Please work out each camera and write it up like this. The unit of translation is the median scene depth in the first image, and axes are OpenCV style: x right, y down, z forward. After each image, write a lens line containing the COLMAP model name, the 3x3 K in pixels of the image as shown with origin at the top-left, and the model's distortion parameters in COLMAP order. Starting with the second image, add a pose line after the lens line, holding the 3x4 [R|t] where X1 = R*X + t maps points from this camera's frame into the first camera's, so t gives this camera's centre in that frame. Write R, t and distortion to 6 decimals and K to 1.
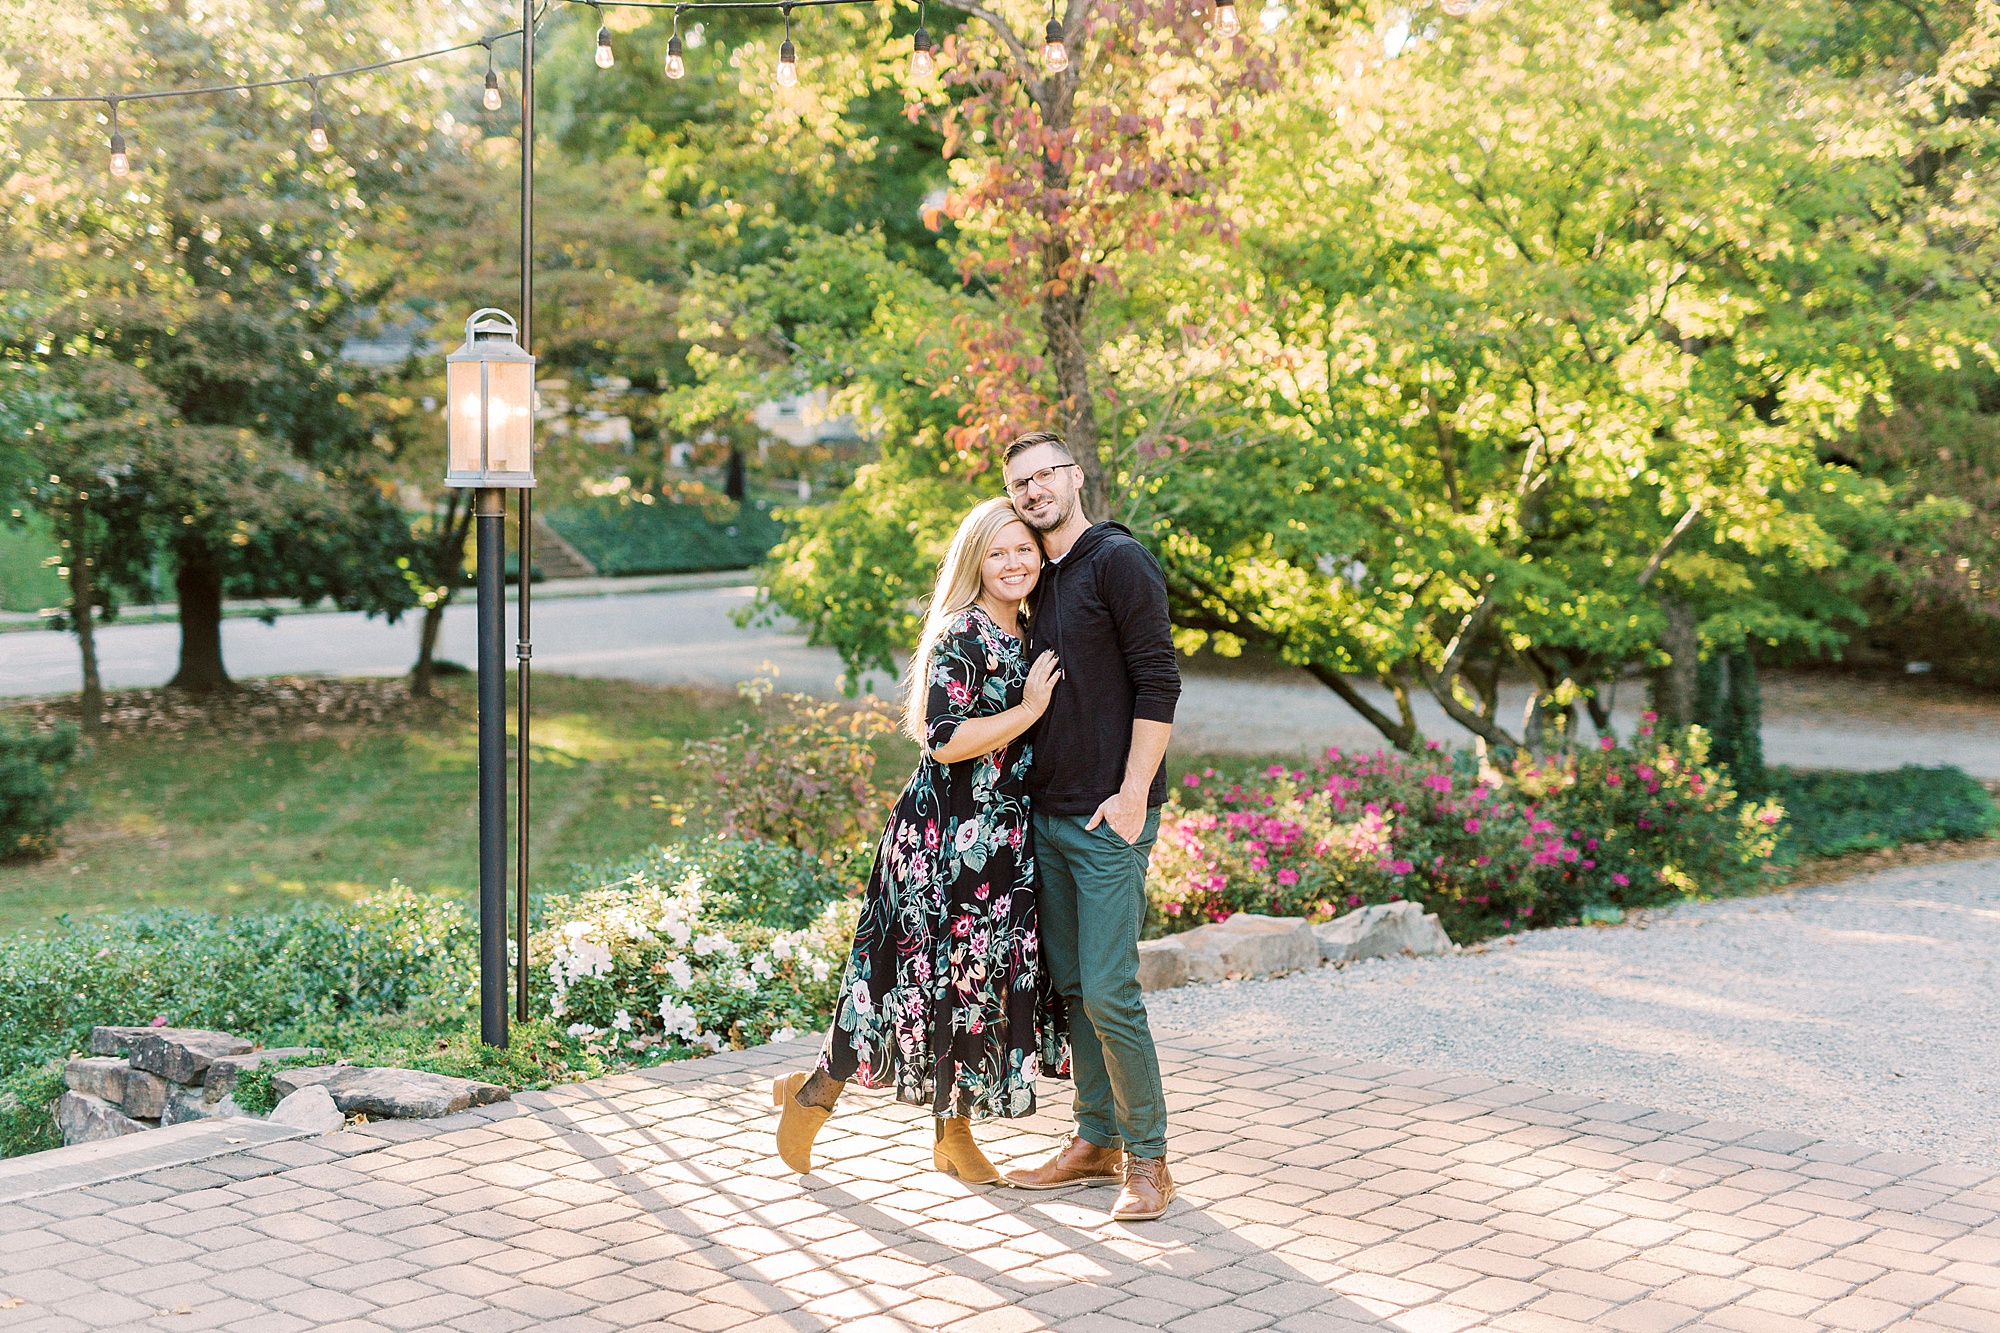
lens RADIAL K [[3047.3, 0, 999.0], [0, 3047.3, 663.8], [0, 0, 1]] dist [-0.001296, 0.000913]
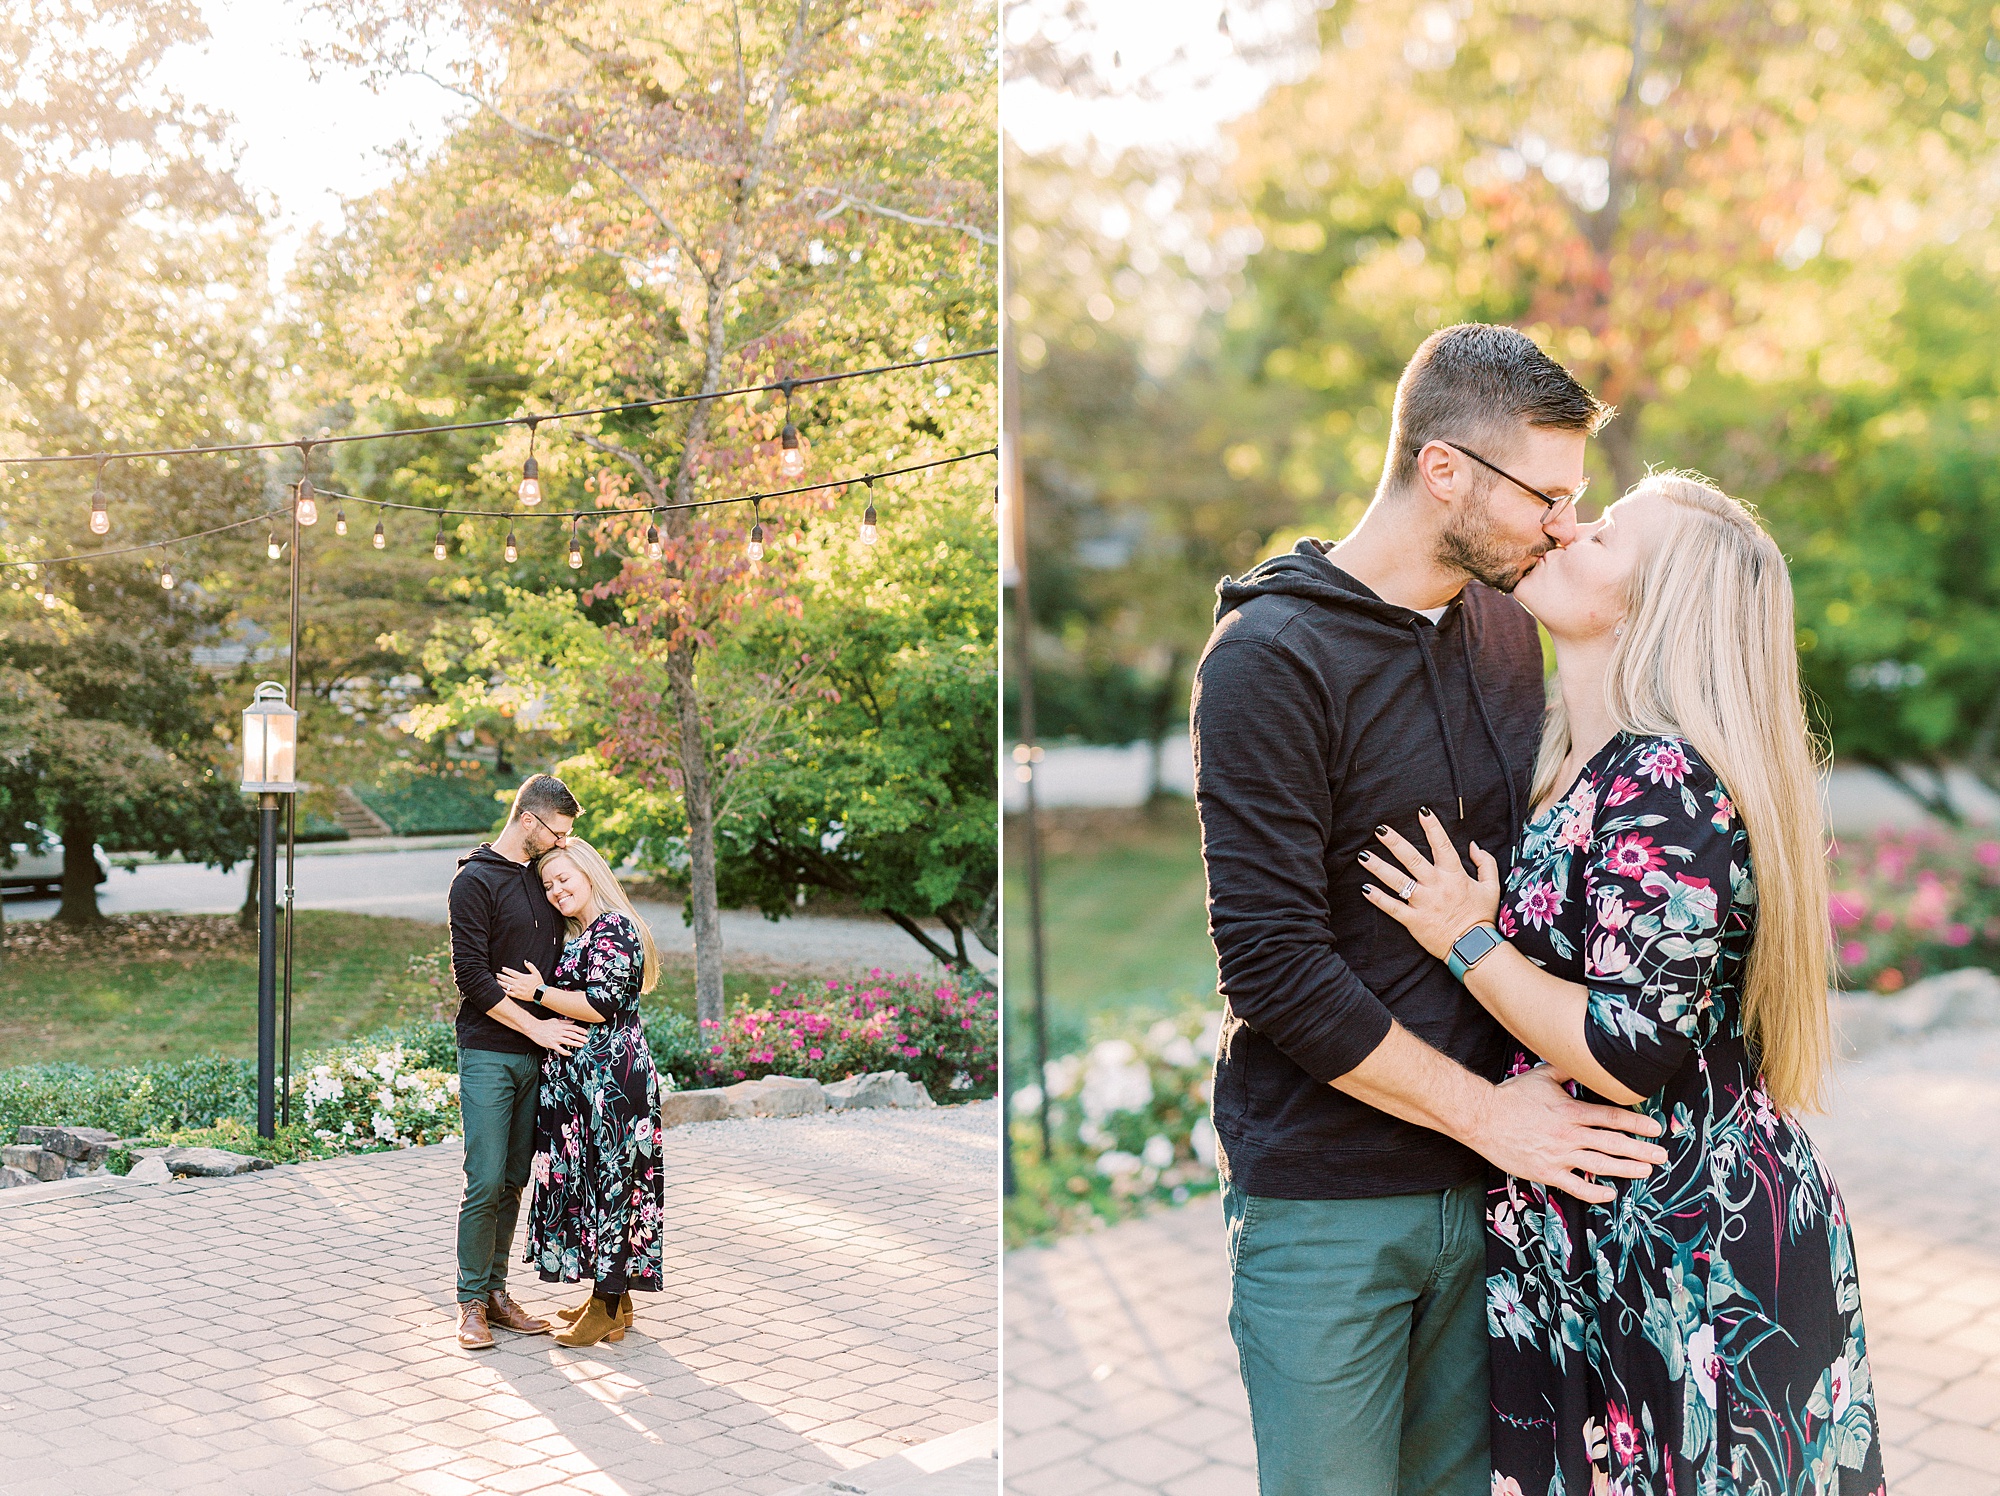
lens RADIAL K [[4974.0, 0, 1000.0], [0, 4974.0, 748.0], [0, 0, 1]] dist [-0.054808, 0.246488]
pose [[0.998067, 0.008039, -0.061622, 0.286448], [-0.010309, 0.999276, -0.036611, 0.008588], [0.061283, 0.037176, 0.997428, -1.202324]]
